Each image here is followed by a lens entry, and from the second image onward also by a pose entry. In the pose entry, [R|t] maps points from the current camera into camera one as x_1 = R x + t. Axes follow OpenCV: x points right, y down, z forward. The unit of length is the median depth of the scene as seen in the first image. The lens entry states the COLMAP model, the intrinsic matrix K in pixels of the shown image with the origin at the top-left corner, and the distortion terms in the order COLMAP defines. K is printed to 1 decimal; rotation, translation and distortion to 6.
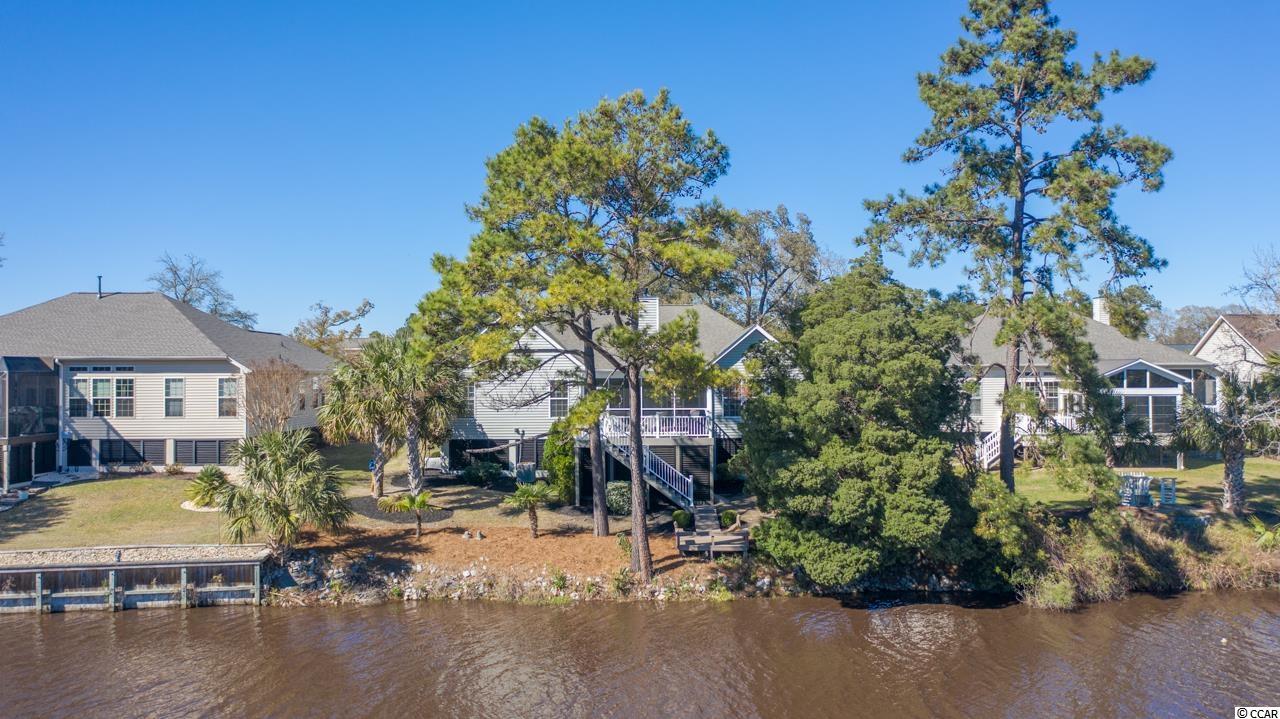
lens RADIAL K [[1053.2, 0, 640.0], [0, 1053.2, 359.5], [0, 0, 1]] dist [0.002887, 0.000276]
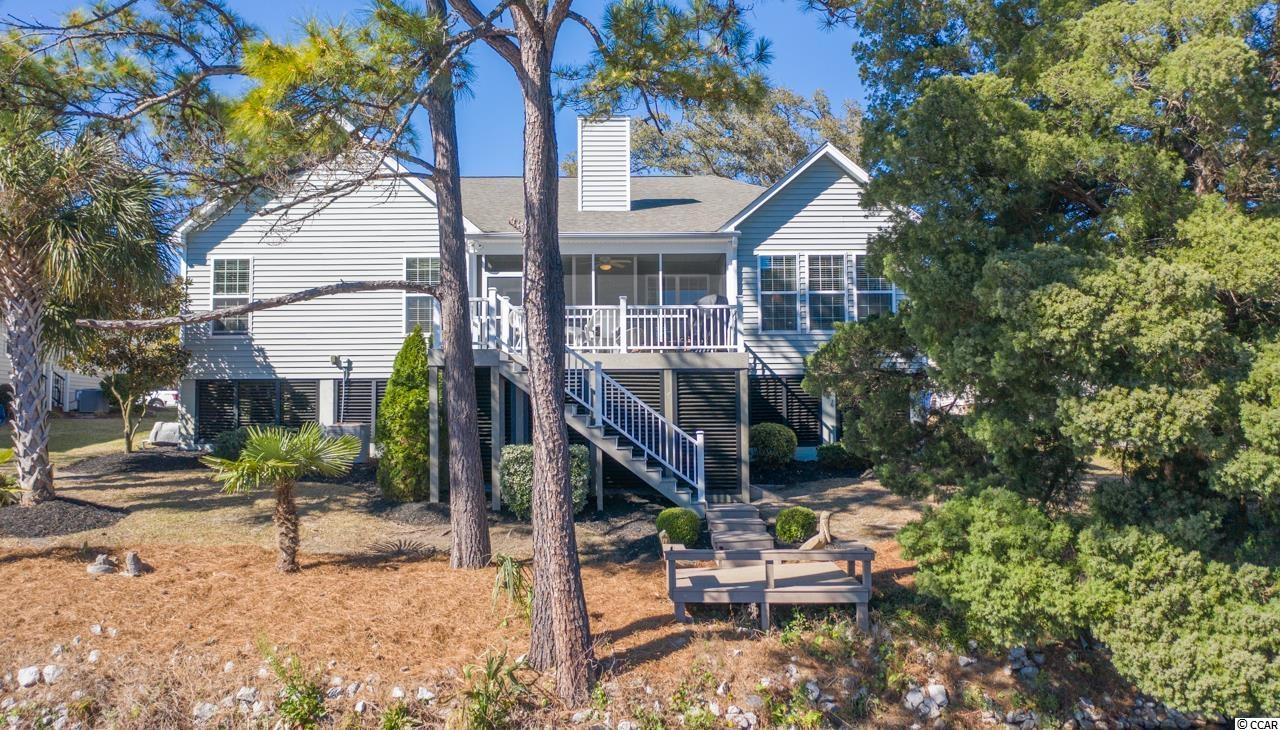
lens RADIAL K [[1035.7, 0, 640.0], [0, 1035.7, 365.0], [0, 0, 1]] dist [-0.016010, 0.001347]
pose [[0.999949, -0.003974, 0.009254, 0.022980], [0.004531, 0.998131, -0.060943, 0.124209], [-0.008994, 0.060982, 0.998098, 0.656931]]
